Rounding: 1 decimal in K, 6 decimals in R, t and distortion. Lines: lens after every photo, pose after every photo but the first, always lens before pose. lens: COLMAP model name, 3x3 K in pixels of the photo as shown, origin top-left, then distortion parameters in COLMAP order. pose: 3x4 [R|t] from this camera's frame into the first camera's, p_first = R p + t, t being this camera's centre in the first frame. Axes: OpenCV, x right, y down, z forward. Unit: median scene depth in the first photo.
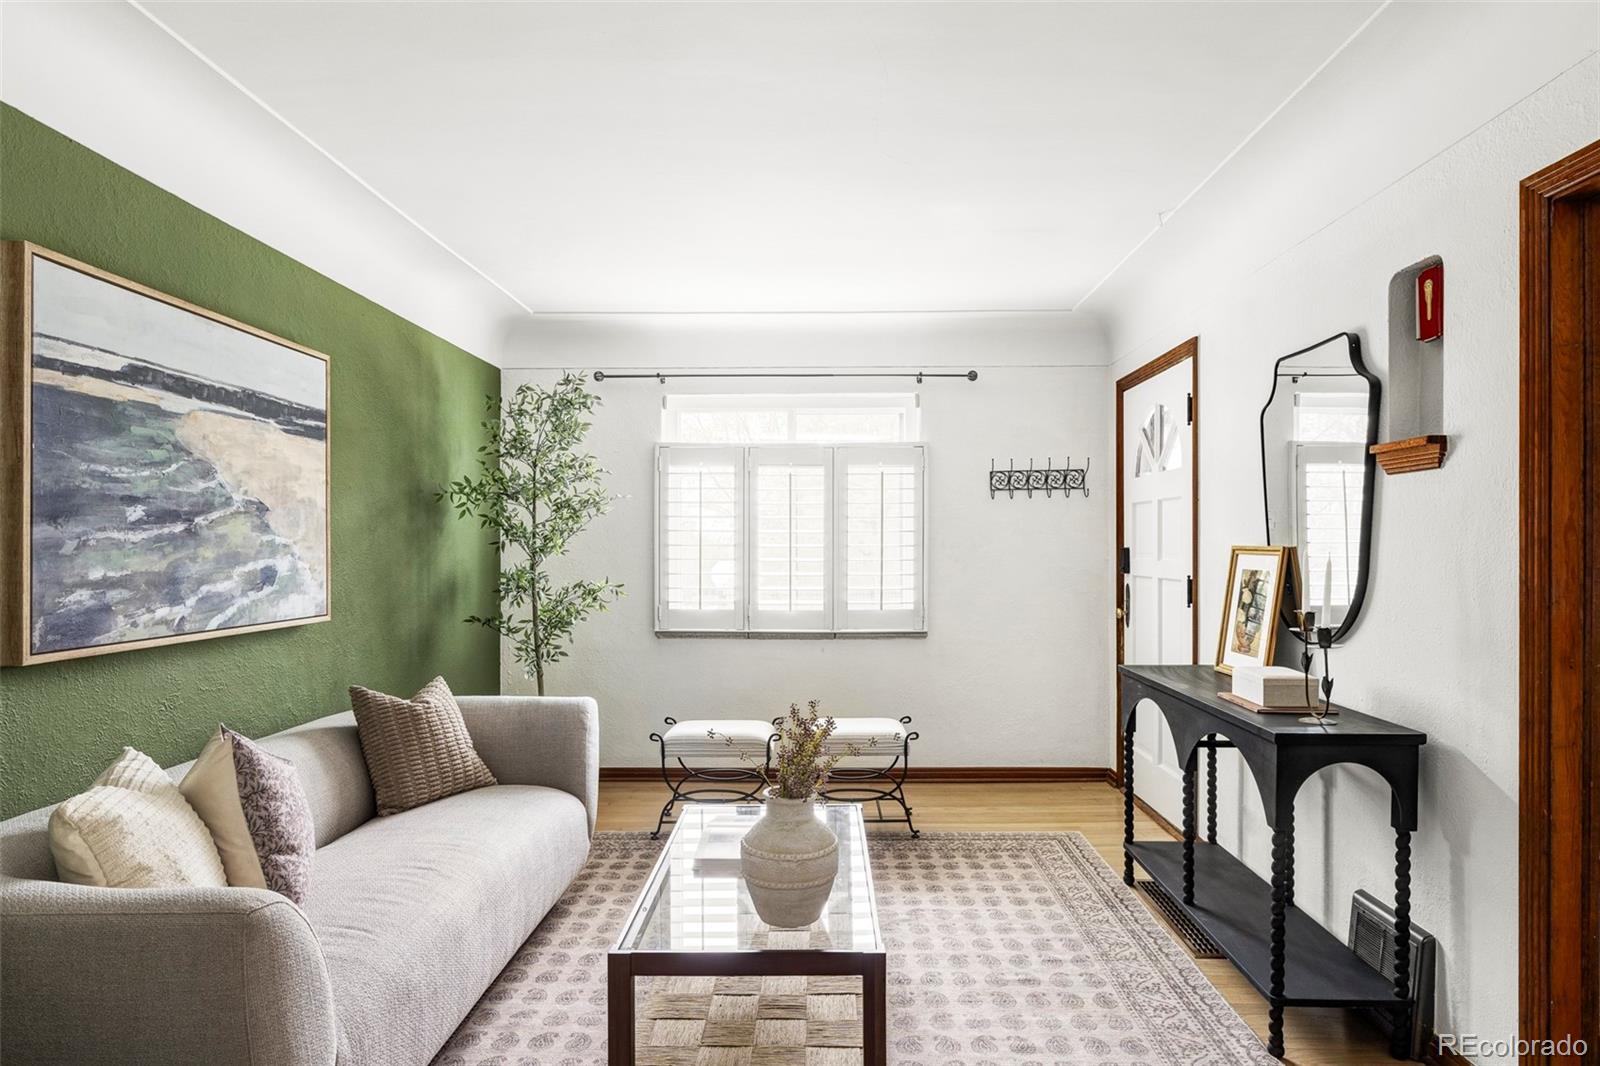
lens RADIAL K [[925.4, 0, 827.9], [0, 925.4, 545.3], [0, 0, 1]] dist [0.000538, 0.000805]
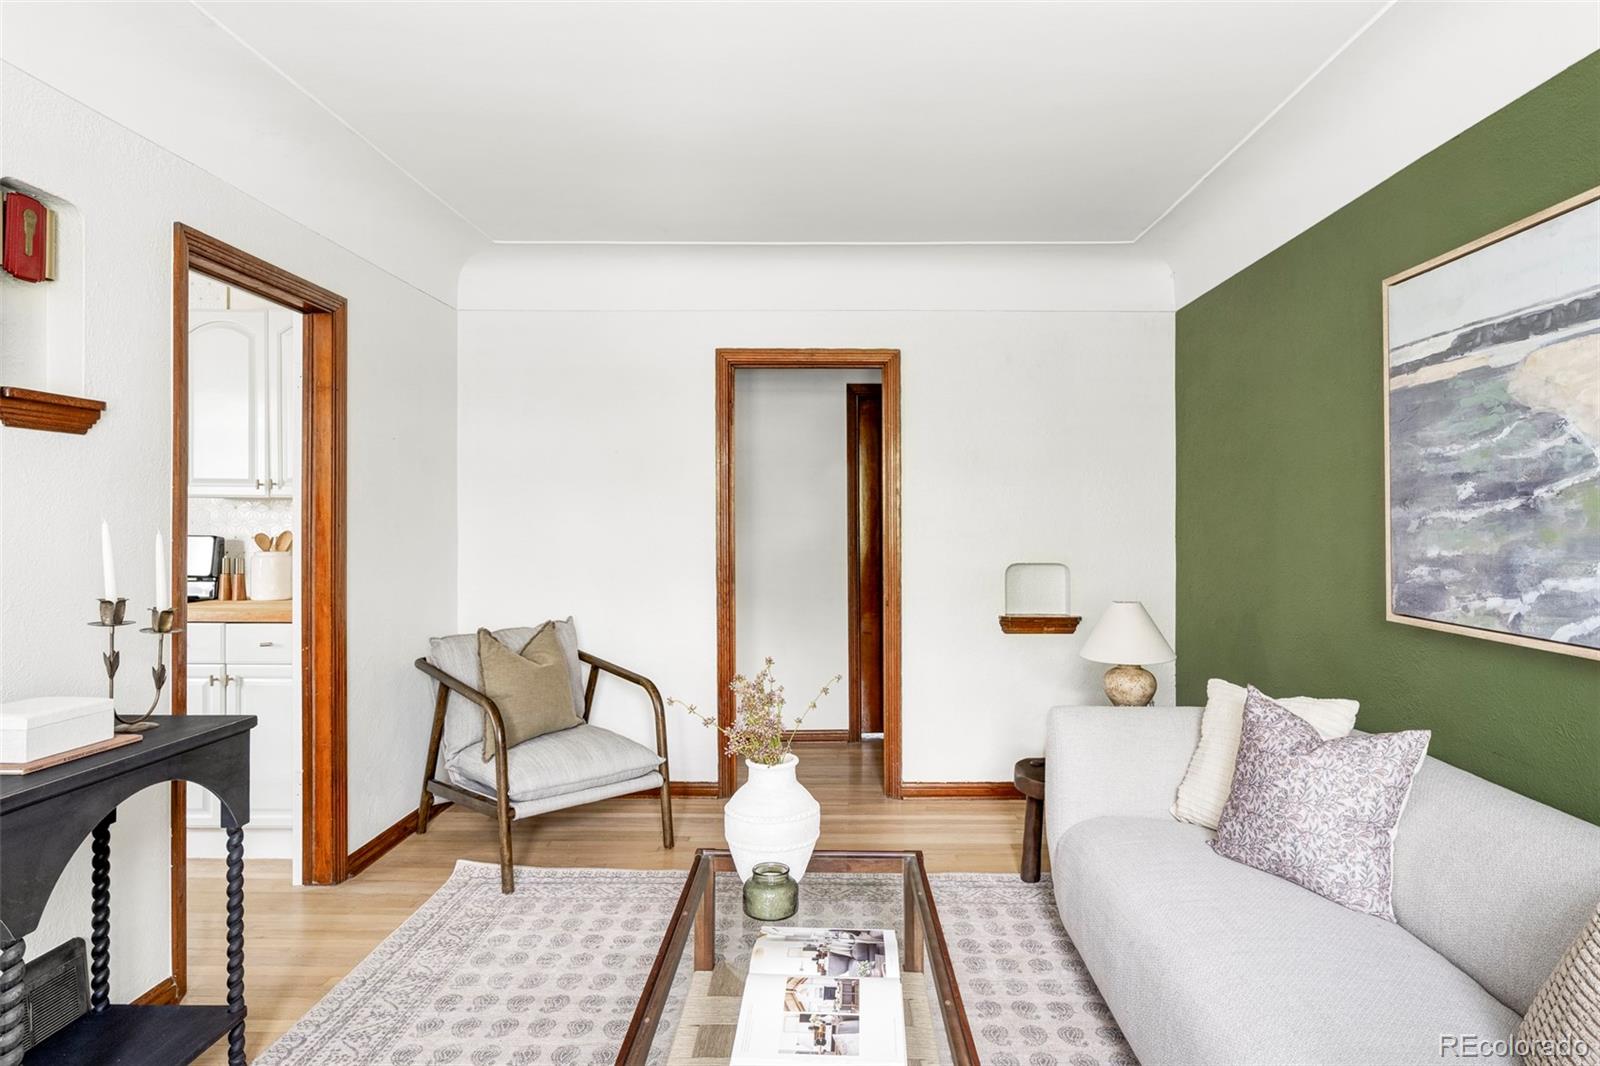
lens RADIAL K [[925.4, 0, 827.9], [0, 925.4, 545.3], [0, 0, 1]] dist [0.000538, 0.000805]
pose [[-0.999986, -0.004648, 0.002627, -0.101906], [-0.004576, 0.999627, 0.026923, -0.001563], [-0.002751, 0.026911, -0.999634, 1.902670]]
